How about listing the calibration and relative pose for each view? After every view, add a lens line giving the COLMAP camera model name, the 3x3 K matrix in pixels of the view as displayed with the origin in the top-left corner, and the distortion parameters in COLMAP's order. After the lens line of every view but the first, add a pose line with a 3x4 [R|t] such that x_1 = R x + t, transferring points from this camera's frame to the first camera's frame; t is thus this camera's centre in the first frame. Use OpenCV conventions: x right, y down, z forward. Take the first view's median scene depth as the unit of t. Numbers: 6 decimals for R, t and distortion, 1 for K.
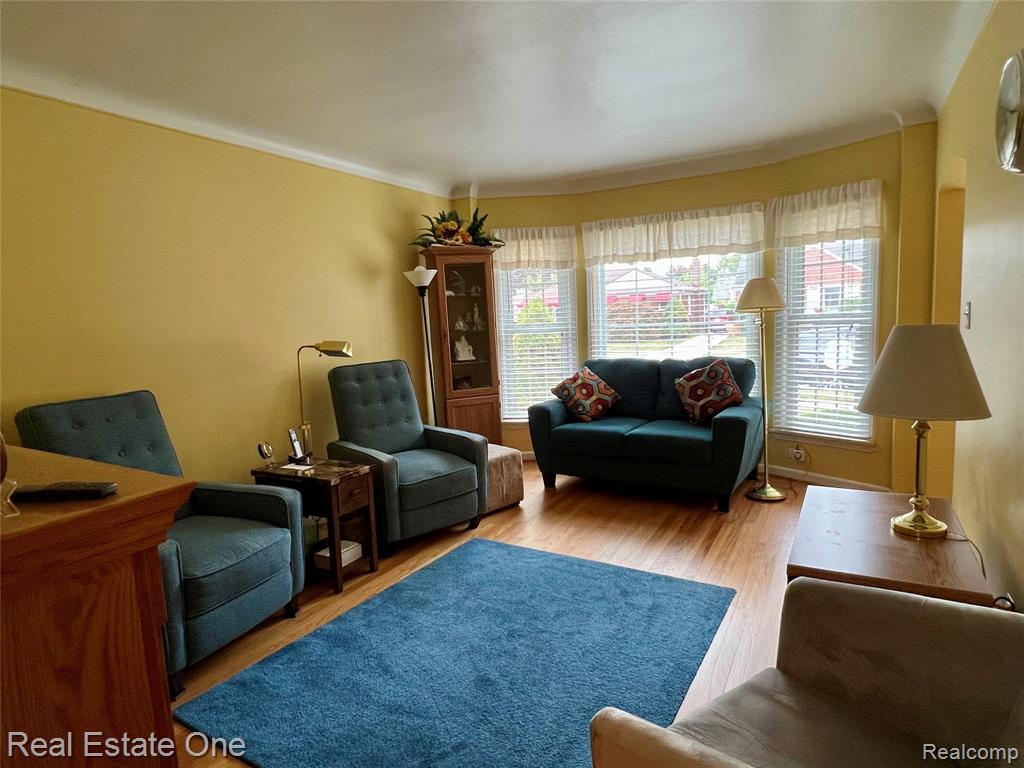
lens RADIAL K [[600.4, 0, 510.9], [0, 600.4, 387.4], [0, 0, 1]] dist [-0.003133, -0.000680]
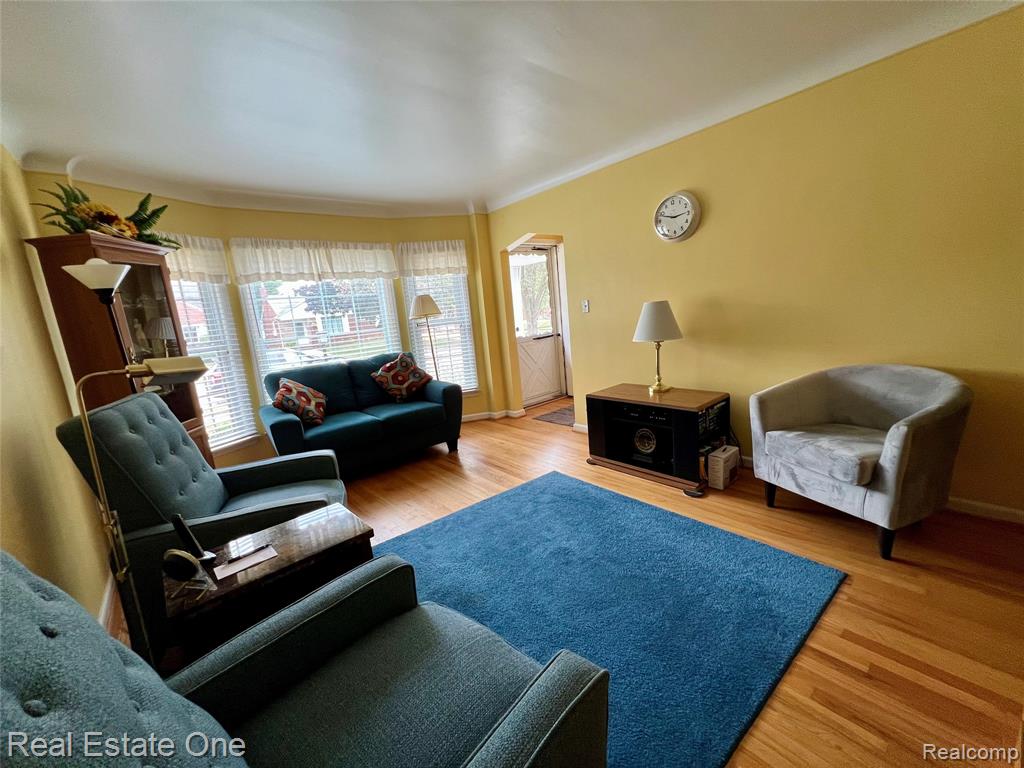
lens RADIAL K [[413.5, 0, 510.4], [0, 413.5, 381.3], [0, 0, 1]] dist [-0.001591, -0.000005]
pose [[0.332602, -0.149679, 0.931113, -0.458780], [0.186642, 0.978243, 0.090585, -0.022895], [-0.924414, 0.143656, 0.353302, 0.433200]]
